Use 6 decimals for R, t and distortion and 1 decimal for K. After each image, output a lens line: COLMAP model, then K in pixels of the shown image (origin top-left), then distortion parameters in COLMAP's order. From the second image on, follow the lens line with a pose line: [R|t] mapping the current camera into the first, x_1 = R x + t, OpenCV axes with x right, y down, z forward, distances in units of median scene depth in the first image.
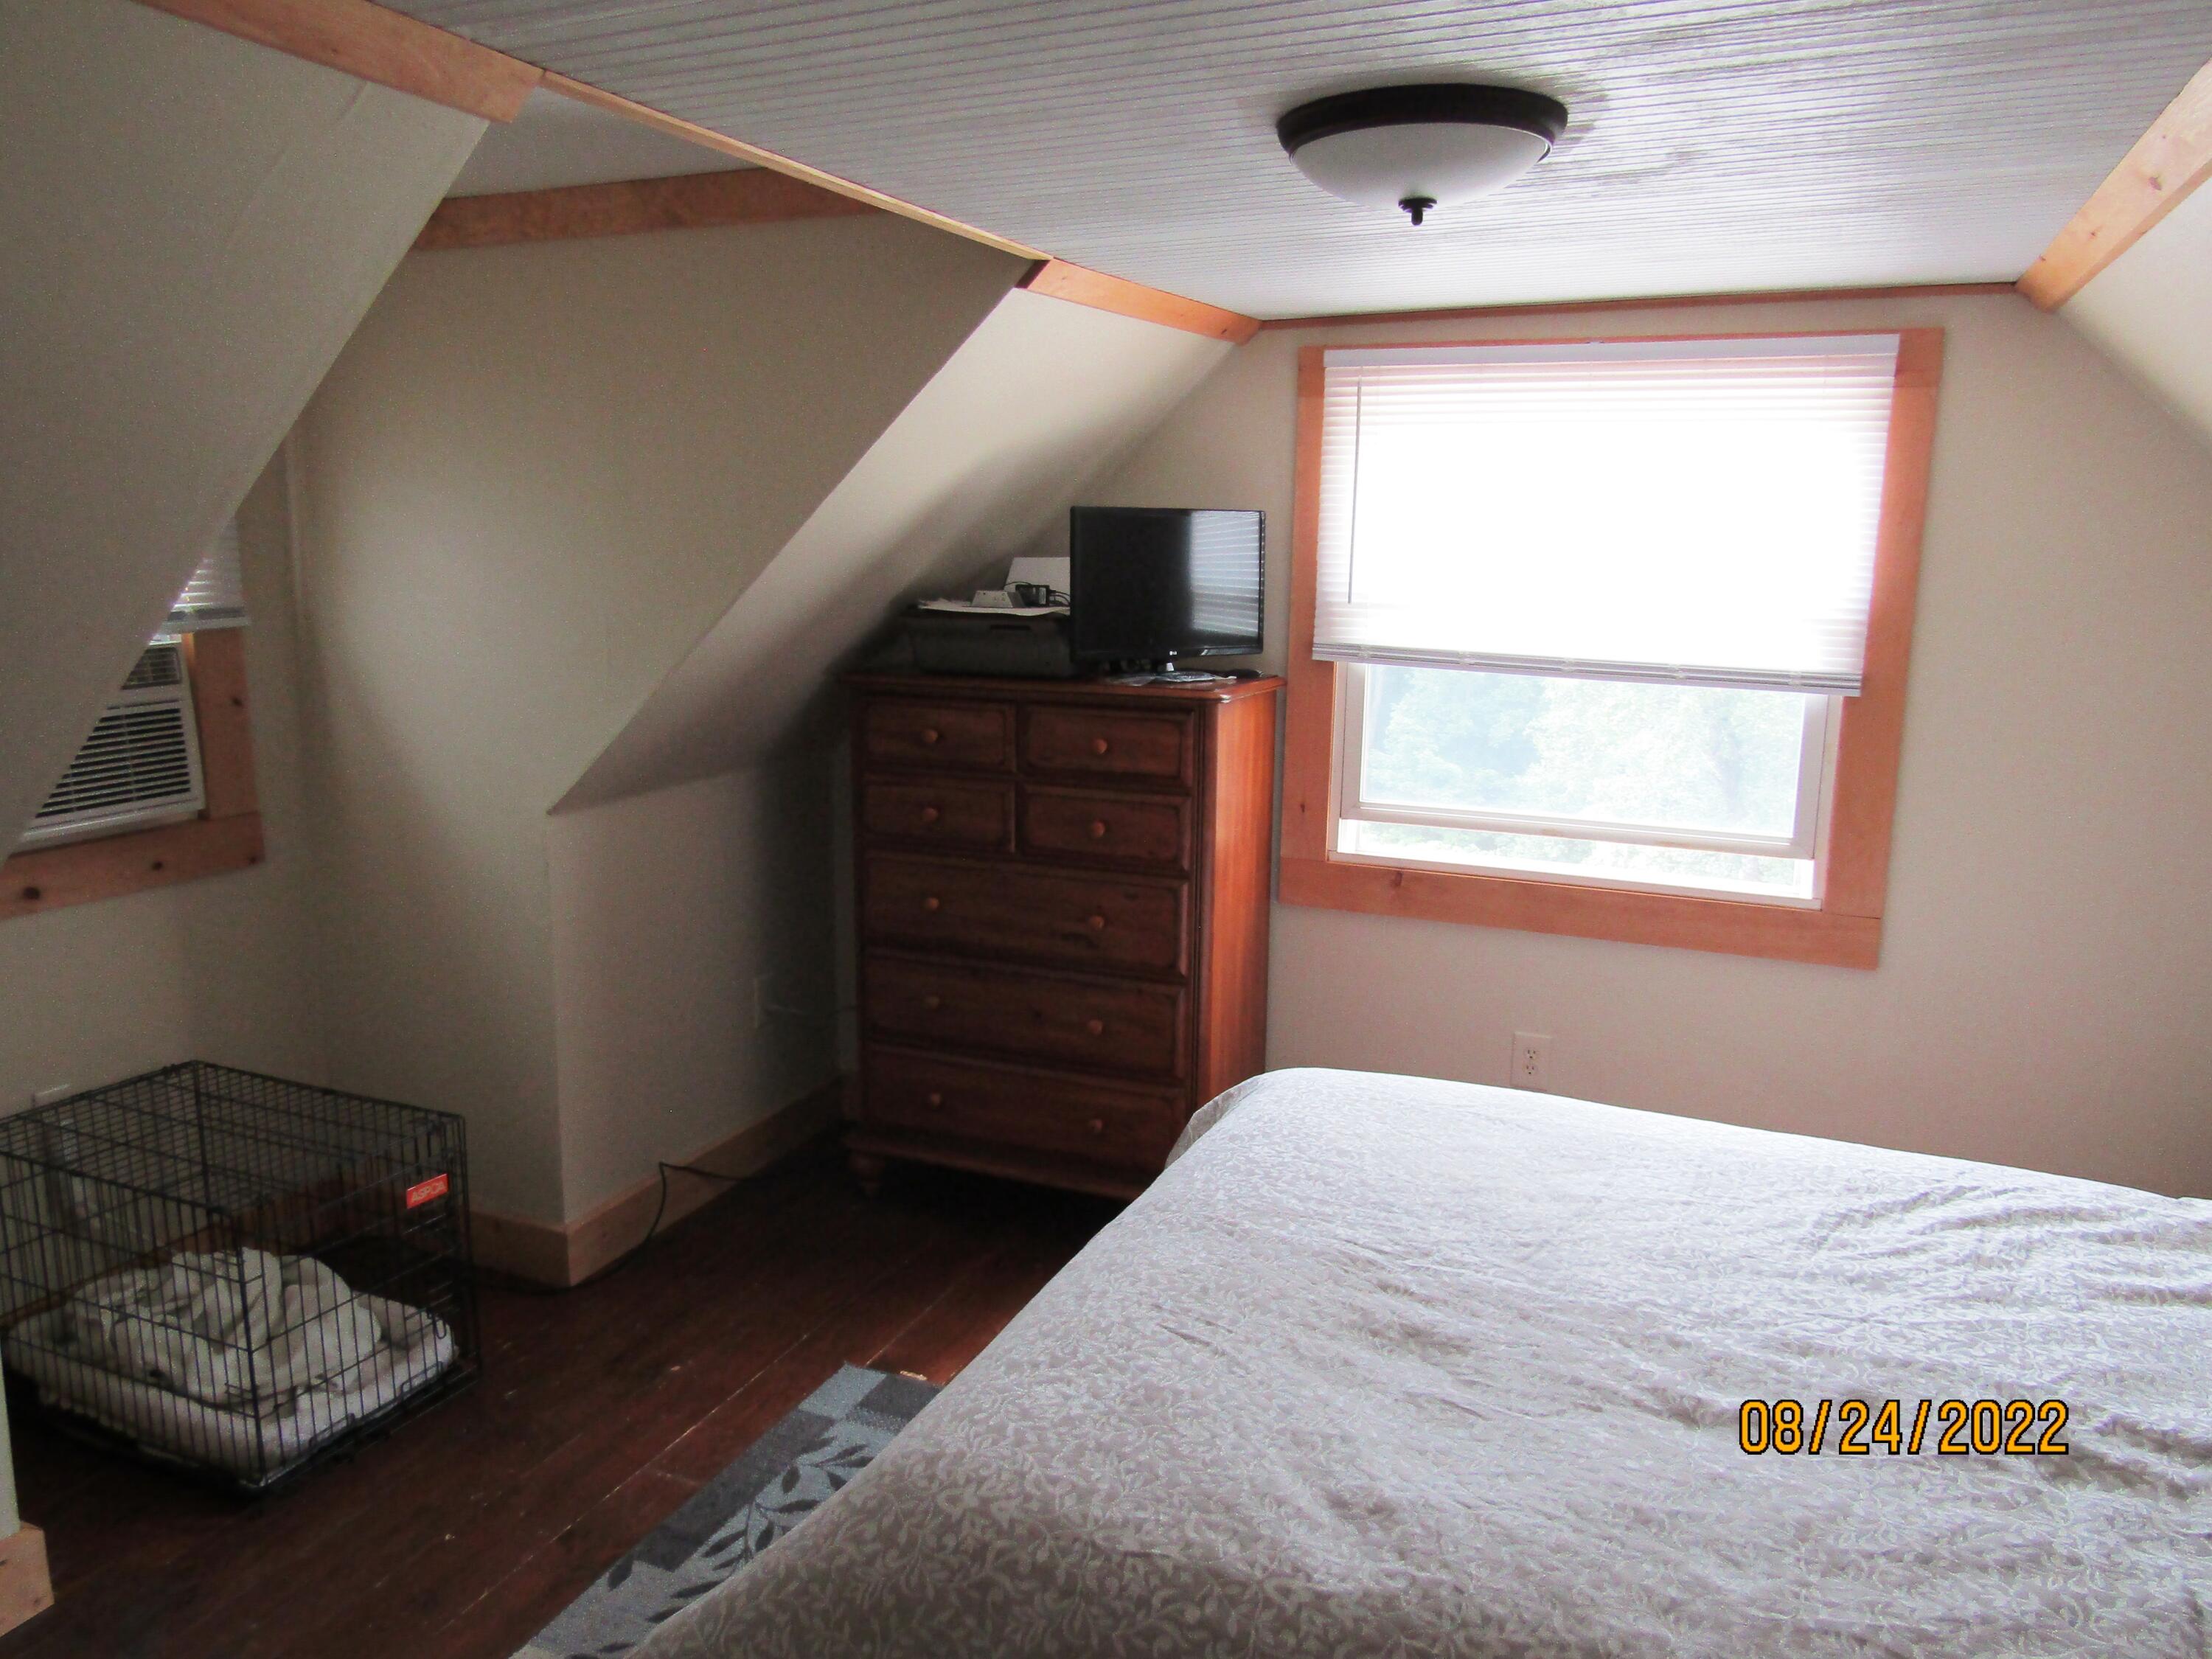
lens RADIAL K [[1557.5, 0, 1101.1], [0, 1557.5, 824.8], [0, 0, 1]] dist [-0.005381, -0.010235]
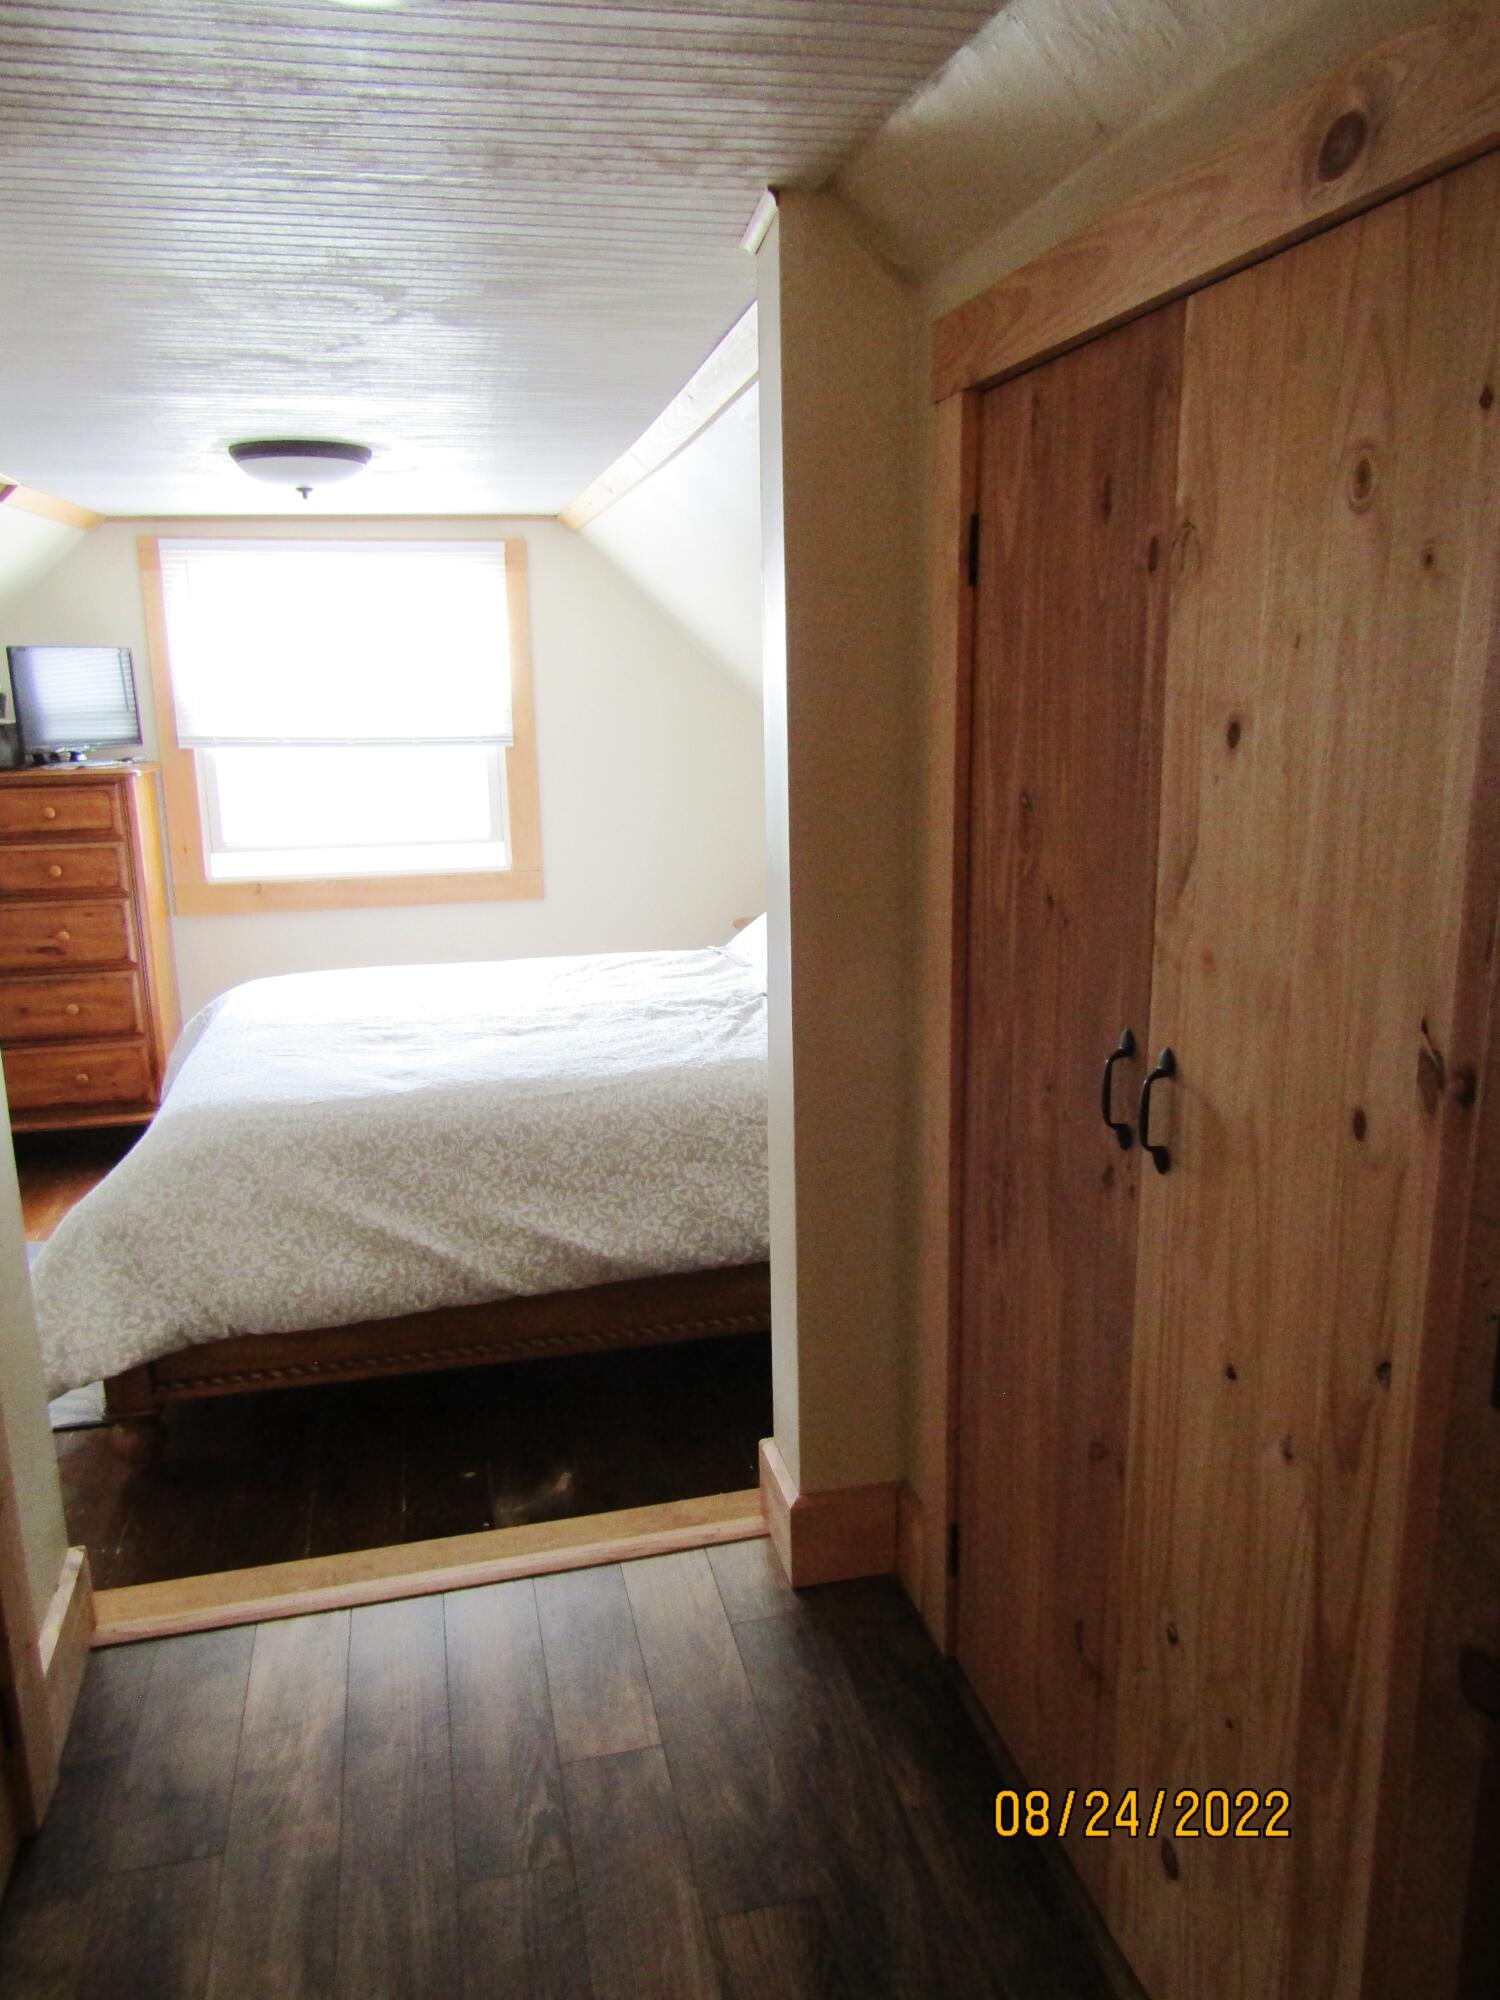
lens RADIAL K [[1408.2, 0, 750.0], [0, 1408.2, 1000.0], [0, 0, 1]] dist [-0.005381, -0.010235]
pose [[0.793892, -0.161257, 0.586287, -0.277717], [0.135967, 0.986858, 0.087320, 0.096136], [-0.592663, 0.010393, 0.805384, -0.439611]]
